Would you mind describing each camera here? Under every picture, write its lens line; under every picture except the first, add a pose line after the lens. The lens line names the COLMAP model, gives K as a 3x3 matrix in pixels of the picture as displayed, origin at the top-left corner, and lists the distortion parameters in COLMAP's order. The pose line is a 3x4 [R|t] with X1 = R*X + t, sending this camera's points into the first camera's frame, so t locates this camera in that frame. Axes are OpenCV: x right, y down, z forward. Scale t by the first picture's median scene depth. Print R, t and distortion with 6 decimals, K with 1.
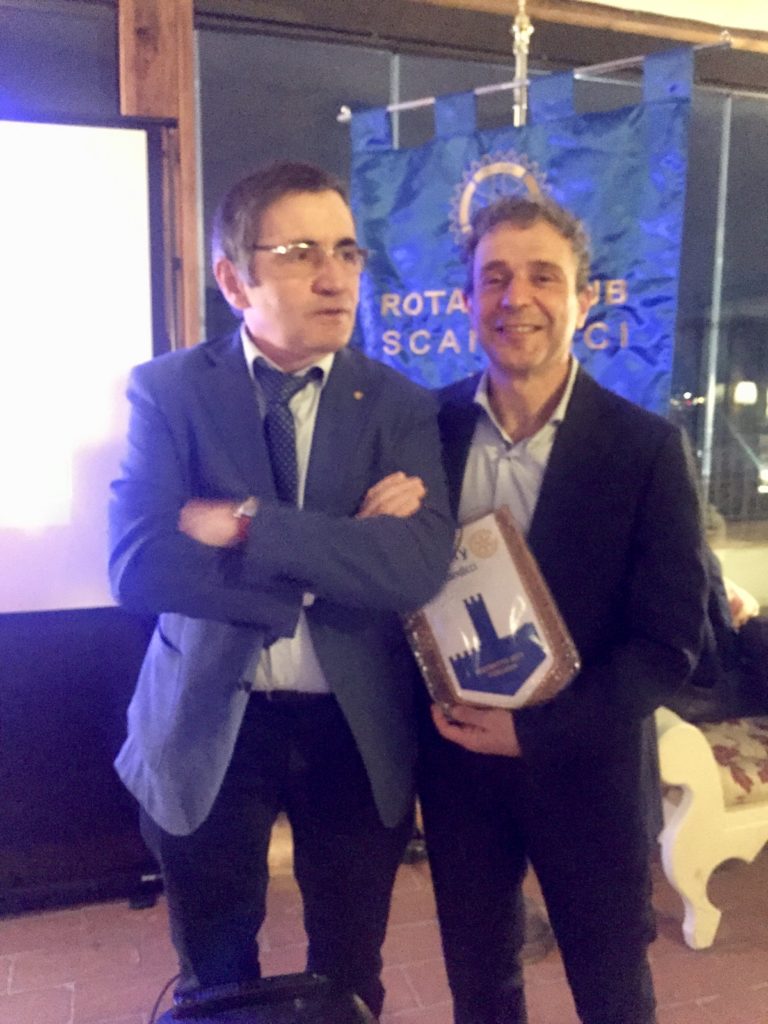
lens RADIAL K [[846.8, 0, 384.0], [0, 846.8, 512.0], [0, 0, 1]] dist [0.091790, -0.118596]
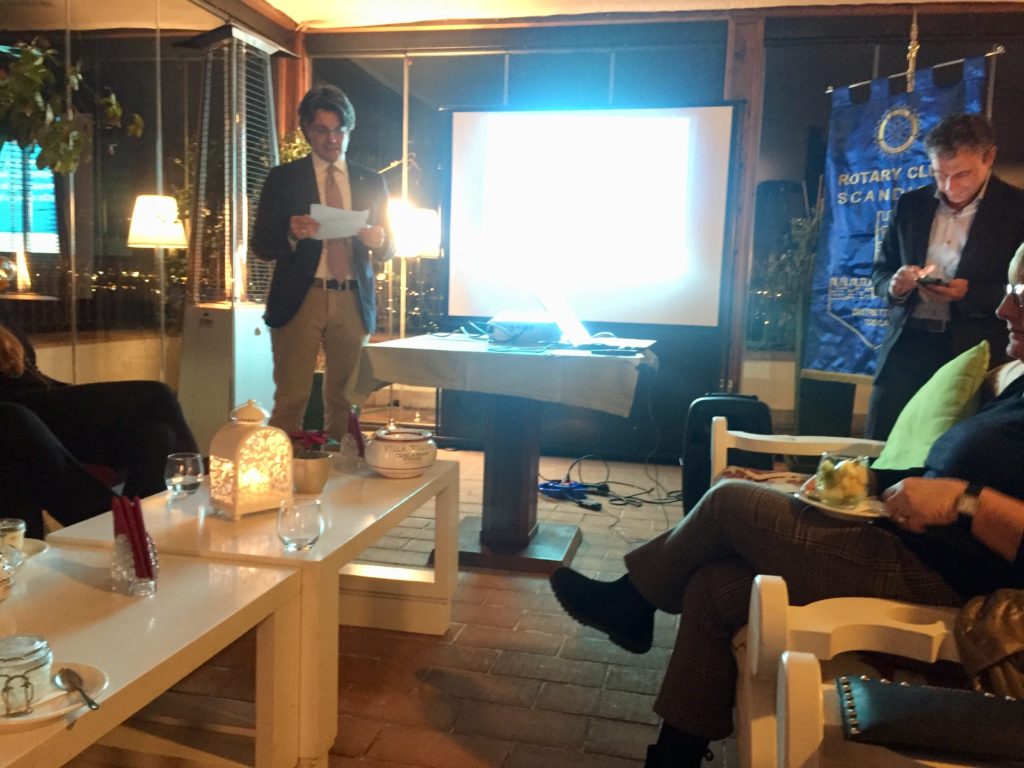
lens RADIAL K [[846.8, 0, 512.0], [0, 846.8, 384.0], [0, 0, 1]] dist [0.091790, -0.118596]
pose [[0.865963, 0.082629, -0.493235, 0.395849], [-0.092935, 0.995666, 0.003634, 0.326326], [0.491397, 0.042692, 0.869889, -1.217090]]
